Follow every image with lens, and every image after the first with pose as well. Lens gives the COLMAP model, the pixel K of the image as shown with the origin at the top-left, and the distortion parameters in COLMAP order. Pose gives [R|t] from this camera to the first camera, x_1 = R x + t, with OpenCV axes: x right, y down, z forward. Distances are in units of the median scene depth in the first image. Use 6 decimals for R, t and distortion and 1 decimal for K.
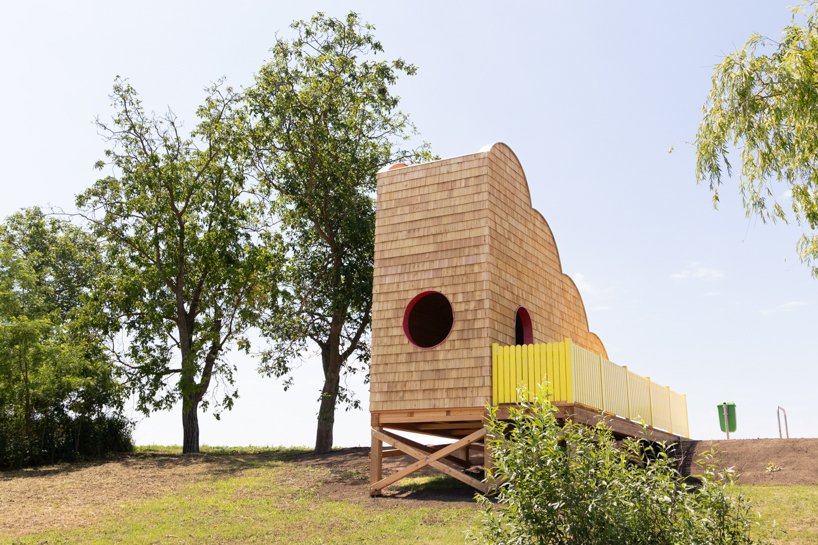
lens RADIAL K [[599.5, 0, 409.0], [0, 599.5, 272.5], [0, 0, 1]] dist [0.001237, -0.093305]
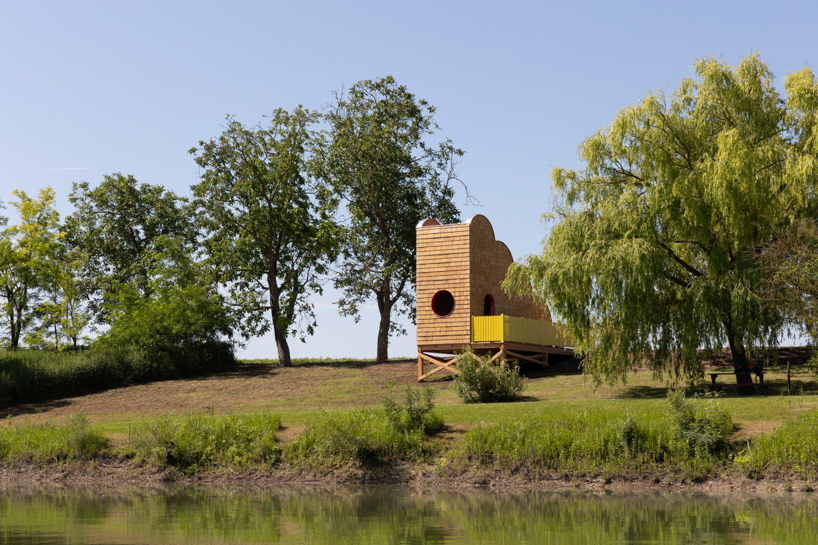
lens RADIAL K [[599.5, 0, 409.0], [0, 599.5, 272.5], [0, 0, 1]] dist [0.001237, -0.093305]
pose [[0.998510, -0.025461, -0.048260, 0.007374], [0.032214, 0.988940, 0.144775, -0.153155], [0.044040, -0.146114, 0.988287, -0.496742]]
